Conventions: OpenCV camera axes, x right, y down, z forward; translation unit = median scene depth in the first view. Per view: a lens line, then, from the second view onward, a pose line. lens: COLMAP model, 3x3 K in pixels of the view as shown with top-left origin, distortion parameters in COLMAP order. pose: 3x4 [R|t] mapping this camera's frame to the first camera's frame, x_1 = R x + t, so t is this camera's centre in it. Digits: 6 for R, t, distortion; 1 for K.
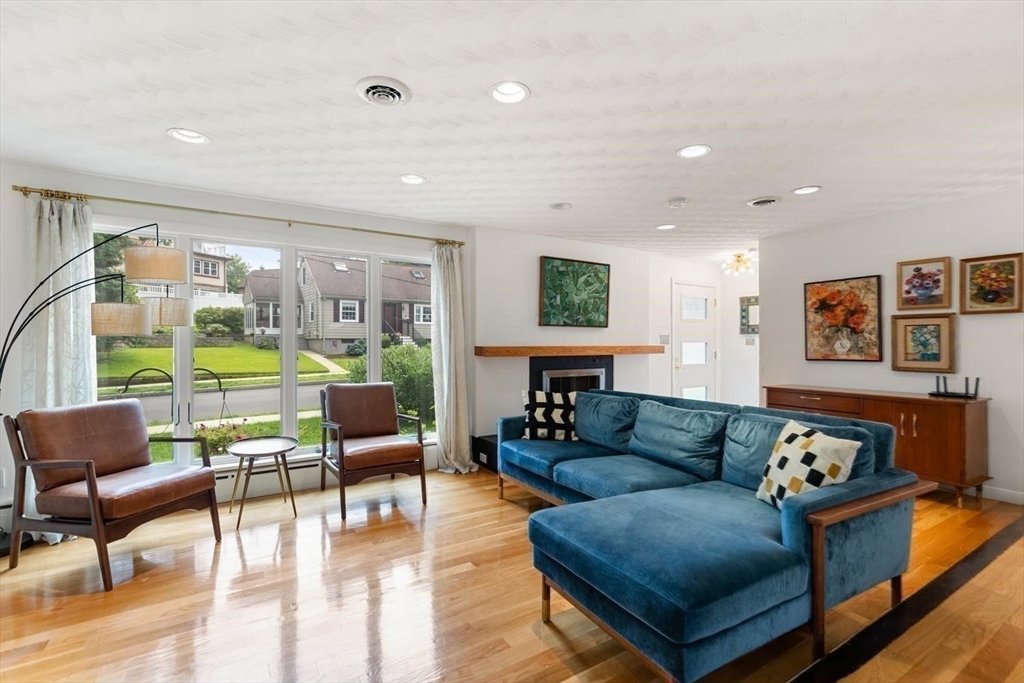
lens RADIAL K [[464.5, 0, 511.6], [0, 464.5, 330.3], [0, 0, 1]] dist [0.002597, -0.000589]
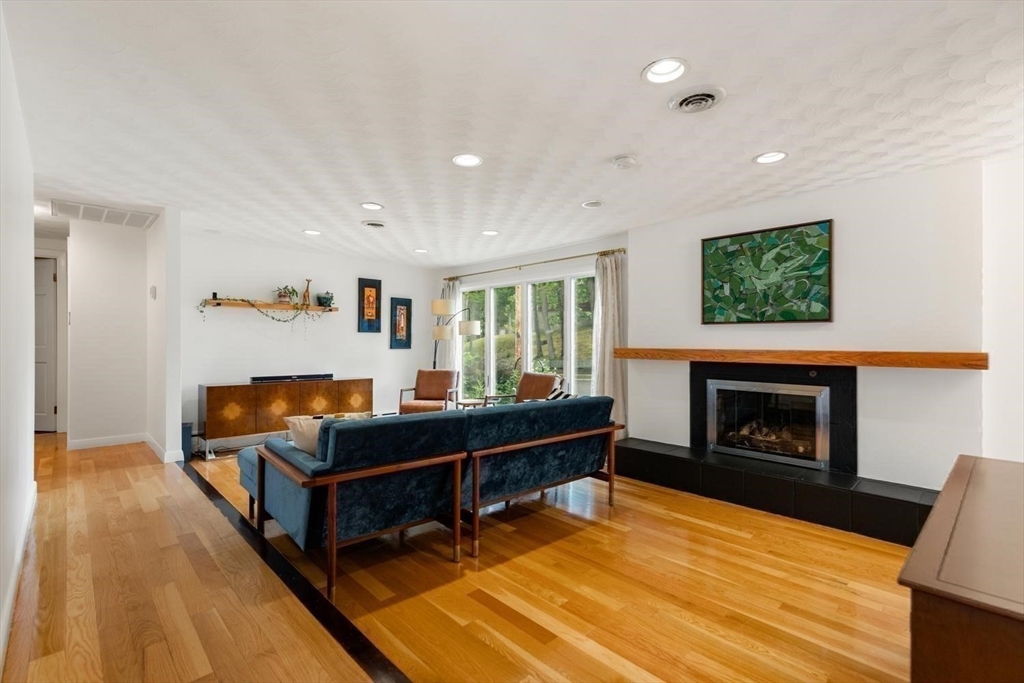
lens RADIAL K [[464.5, 0, 511.6], [0, 464.5, 330.3], [0, 0, 1]] dist [0.002597, -0.000589]
pose [[0.202537, -0.024698, -0.978963, 0.775233], [0.022271, 0.999540, -0.020610, 0.009870], [0.979021, -0.017628, 0.202993, 0.483474]]
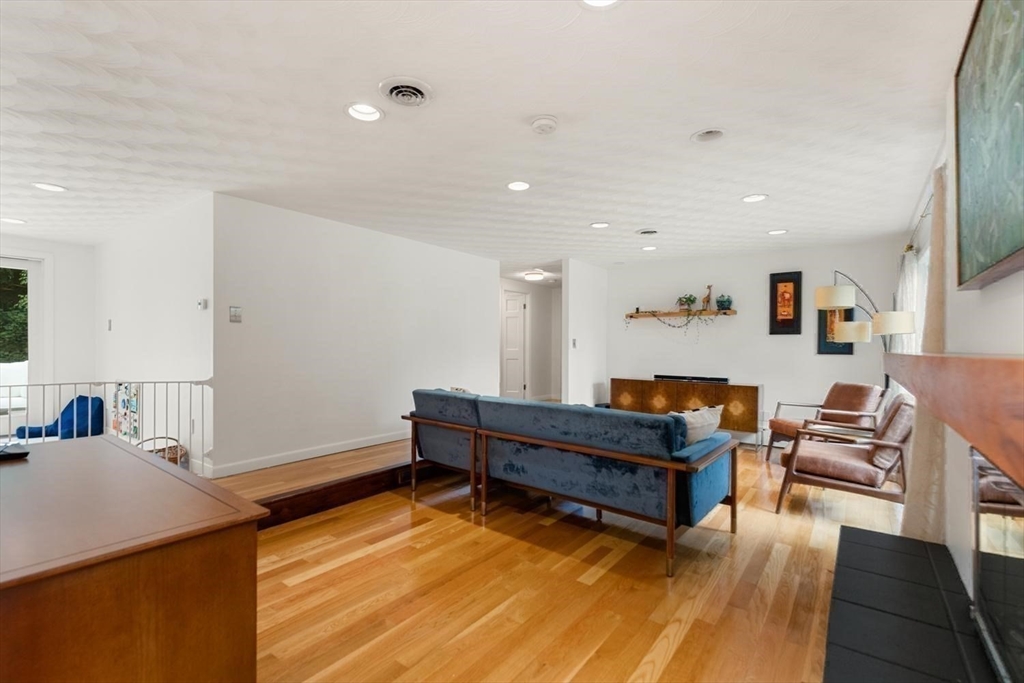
lens RADIAL K [[471.8, 0, 512.0], [0, 471.8, 341.5], [0, 0, 1]] dist [0.024166, 0.000124]
pose [[-0.938383, -0.006641, -0.345532, 0.457727], [0.005698, 0.999382, -0.034682, 0.031307], [0.345549, -0.034514, -0.937766, 1.158073]]
